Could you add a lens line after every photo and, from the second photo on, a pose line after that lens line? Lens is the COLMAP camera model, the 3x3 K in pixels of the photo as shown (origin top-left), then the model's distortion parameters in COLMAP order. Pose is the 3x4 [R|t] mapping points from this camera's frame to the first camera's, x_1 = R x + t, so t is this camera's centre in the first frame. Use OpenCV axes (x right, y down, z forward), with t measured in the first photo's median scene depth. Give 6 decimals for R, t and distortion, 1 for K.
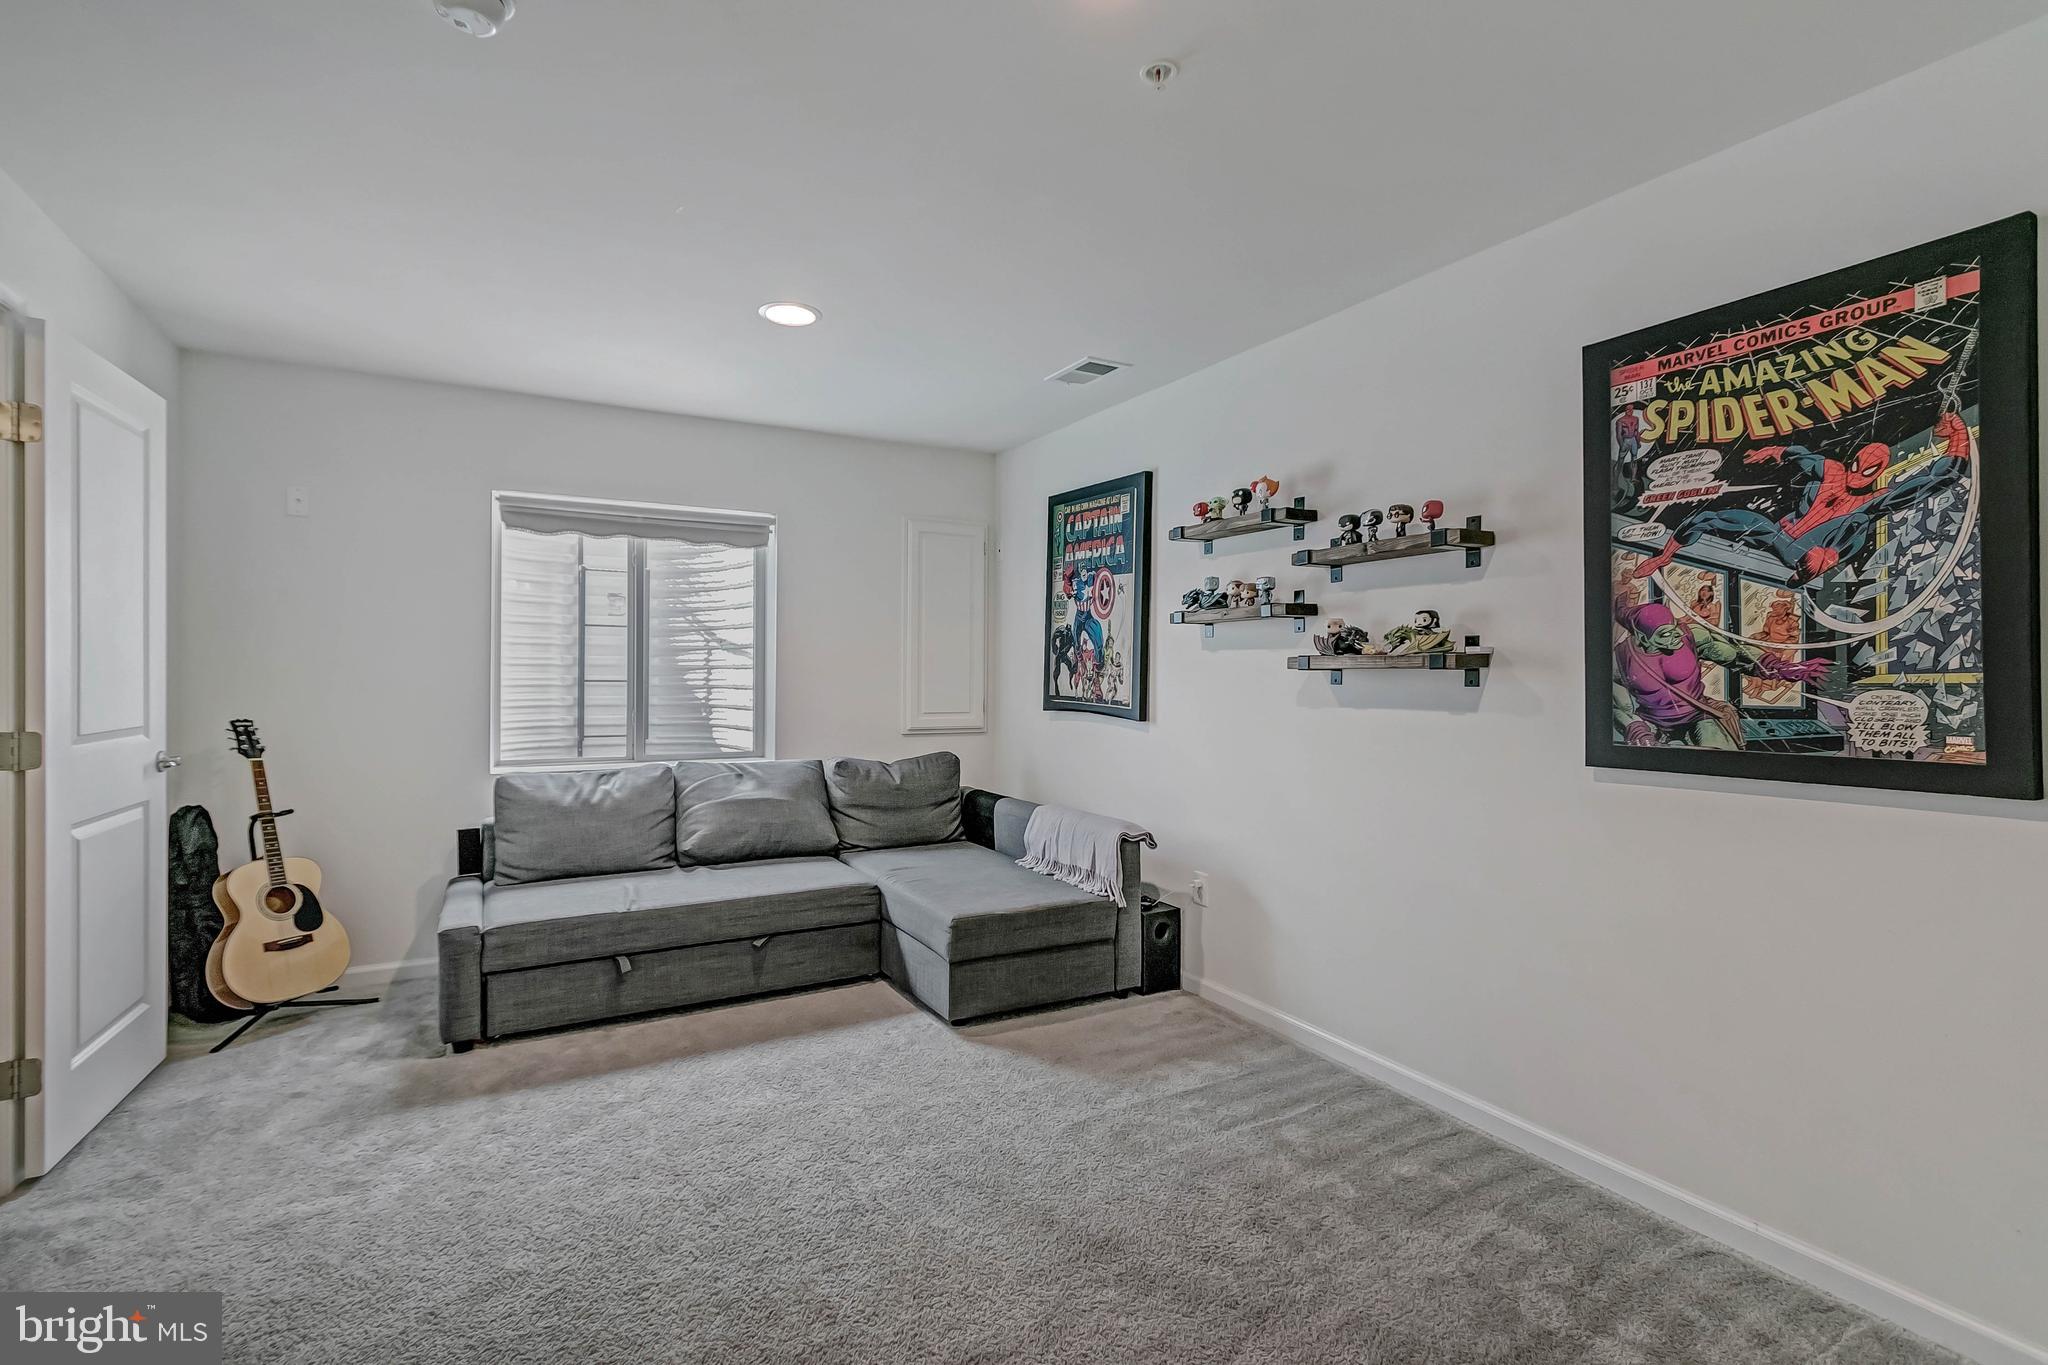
lens RADIAL K [[953.8, 0, 1021.1], [0, 953.8, 678.1], [0, 0, 1]] dist [0.004317, -0.001114]
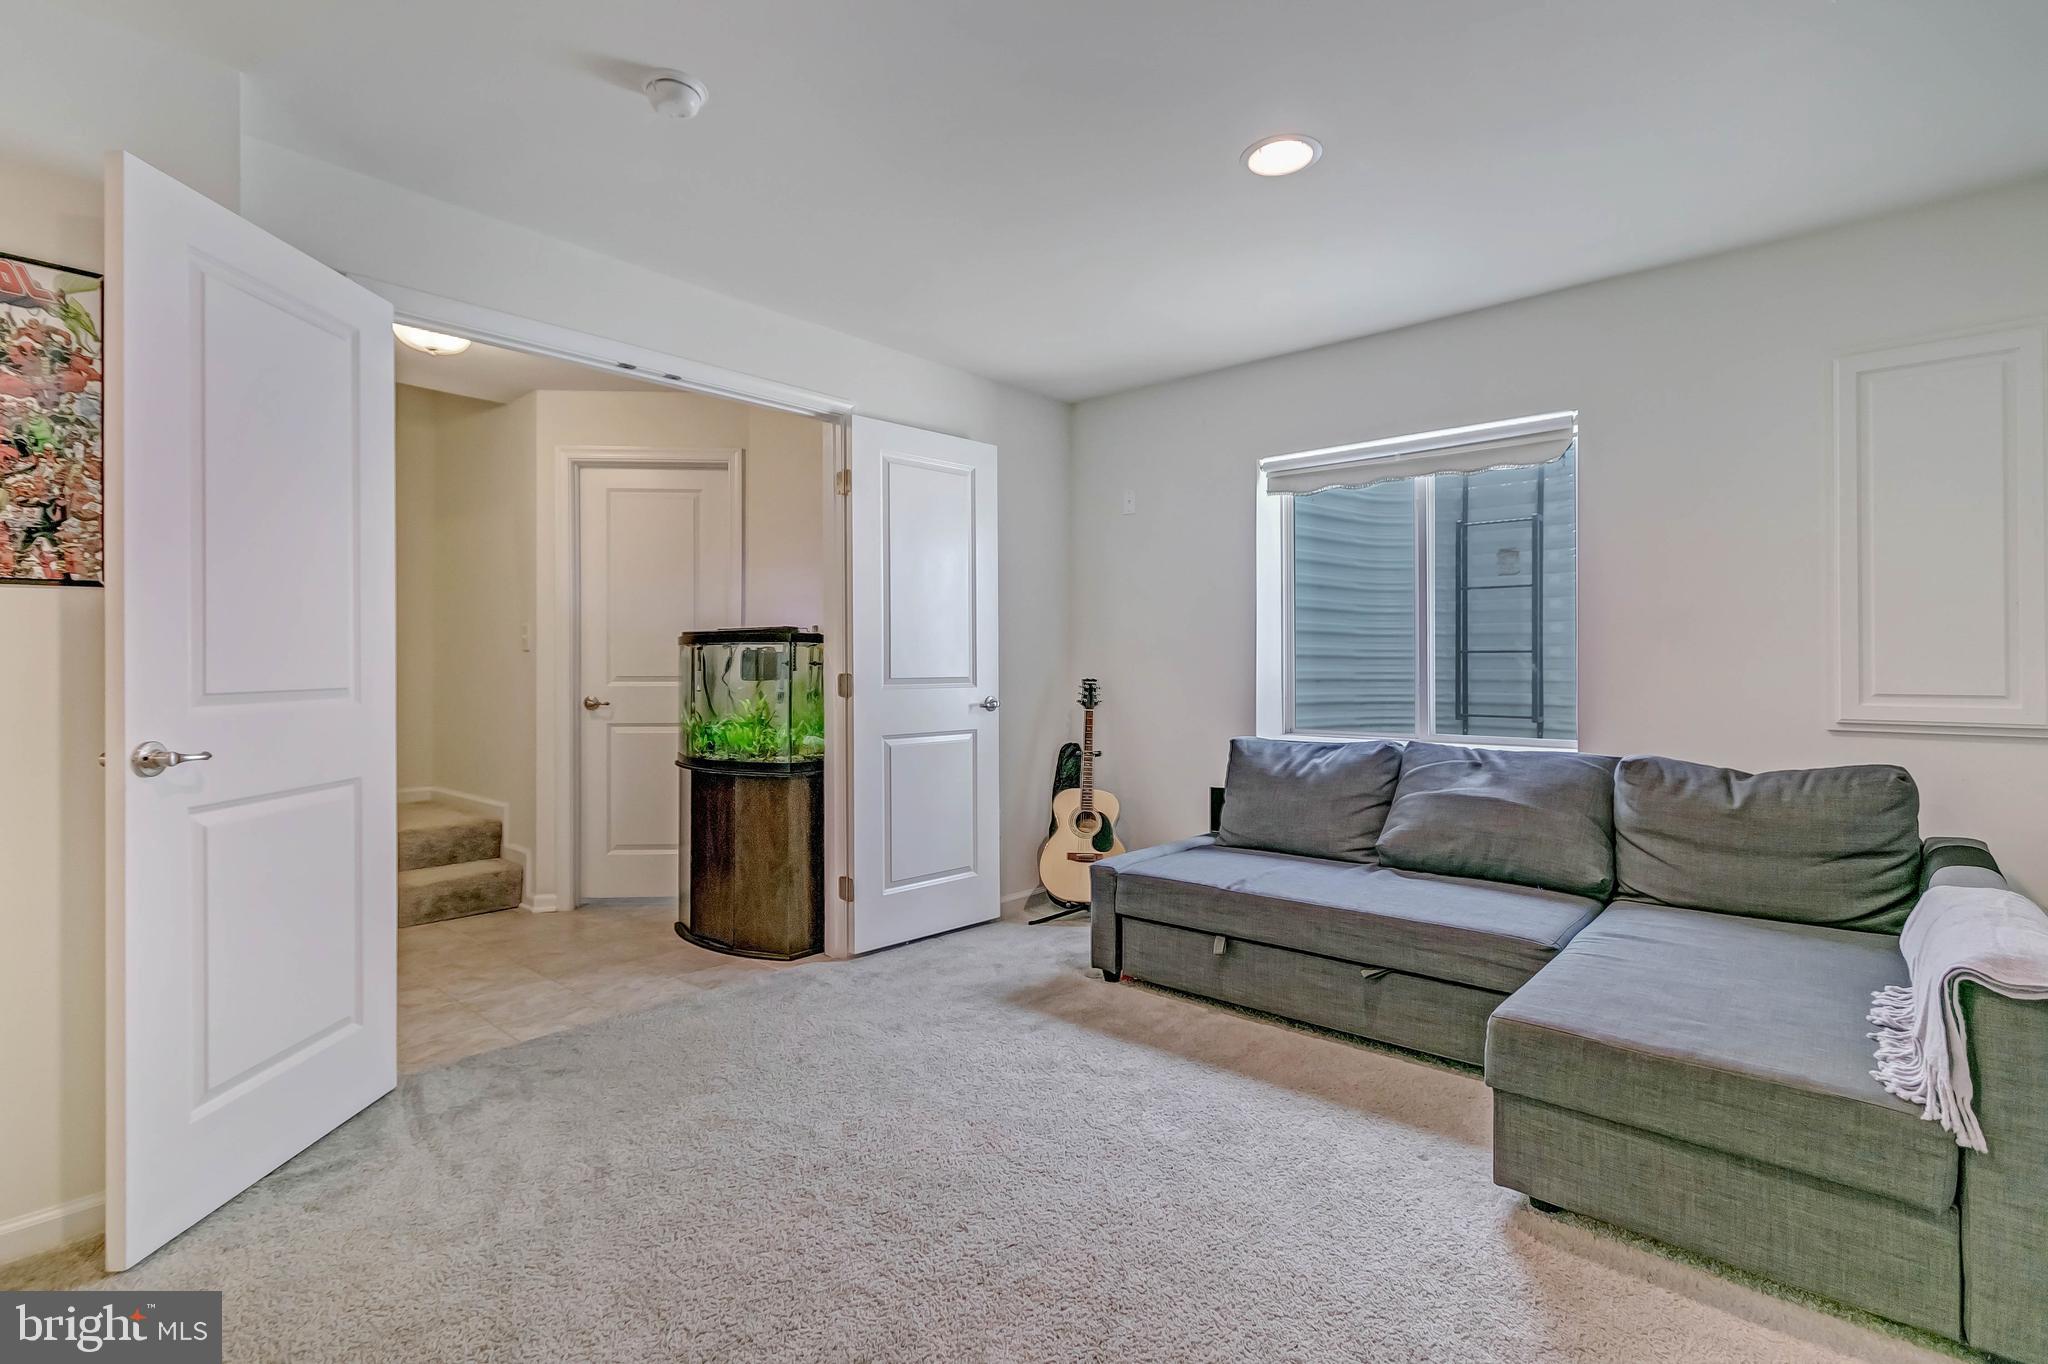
lens RADIAL K [[967.6, 0, 1019.5], [0, 967.6, 663.8], [0, 0, 1]] dist [0.000818, -0.000386]
pose [[0.317164, -0.010157, -0.948316, 0.389921], [-0.002919, 0.999927, -0.011686, 0.038026], [0.948366, 0.006474, 0.317112, 0.495335]]
